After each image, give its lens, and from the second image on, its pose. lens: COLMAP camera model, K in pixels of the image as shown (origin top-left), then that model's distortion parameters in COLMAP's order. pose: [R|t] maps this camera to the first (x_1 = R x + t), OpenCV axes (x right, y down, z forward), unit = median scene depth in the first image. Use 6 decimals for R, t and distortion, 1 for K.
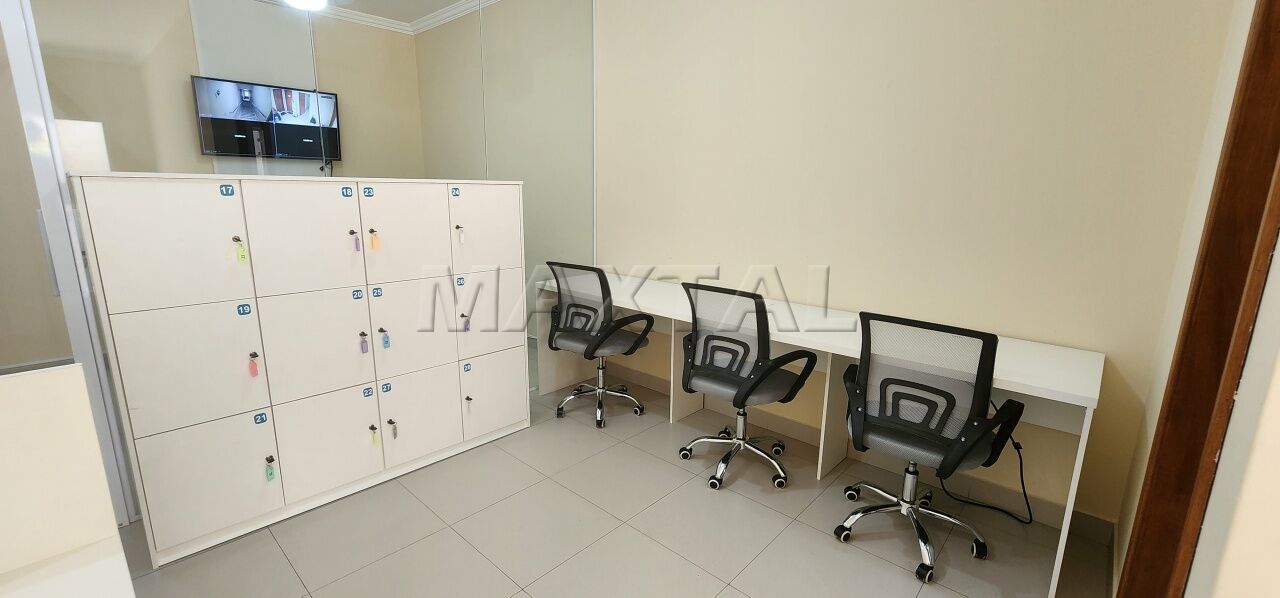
lens RADIAL K [[529.5, 0, 640.9], [0, 529.5, 296.7], [0, 0, 1]] dist [0.001798, -0.000055]
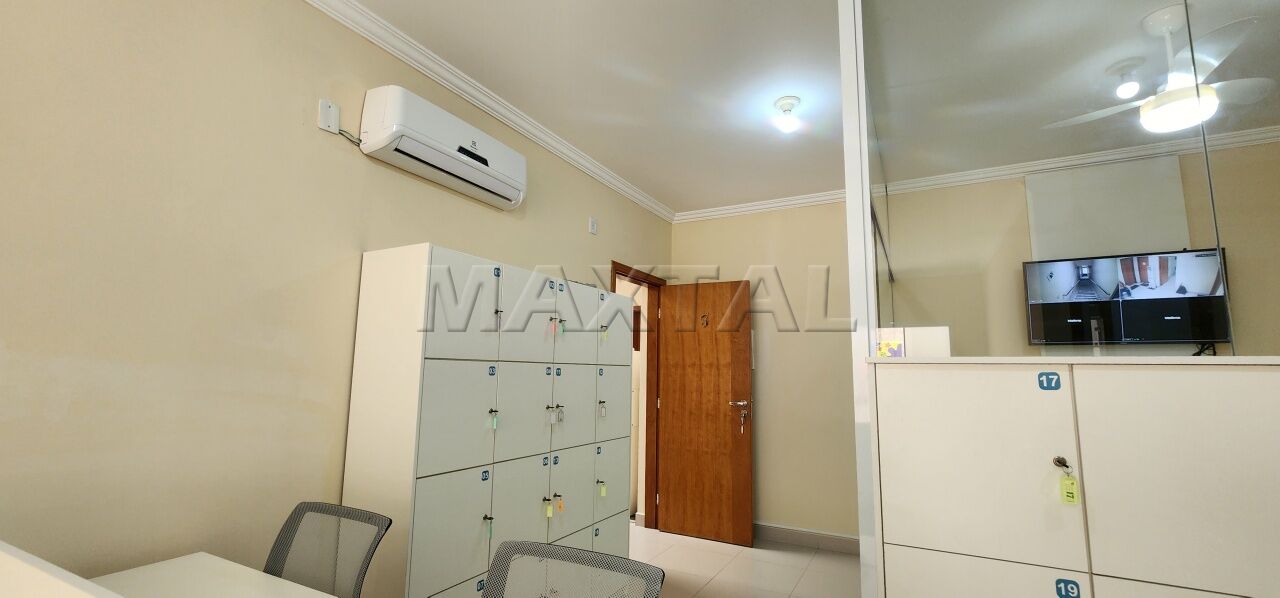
lens RADIAL K [[529.5, 0, 642.2], [0, 529.5, 297.8], [0, 0, 1]] dist [0.001798, -0.000055]
pose [[0.255490, -0.142064, -0.956317, -0.128980], [-0.208003, 0.957905, -0.197870, -0.031594], [0.944171, 0.249471, 0.215186, 0.171612]]
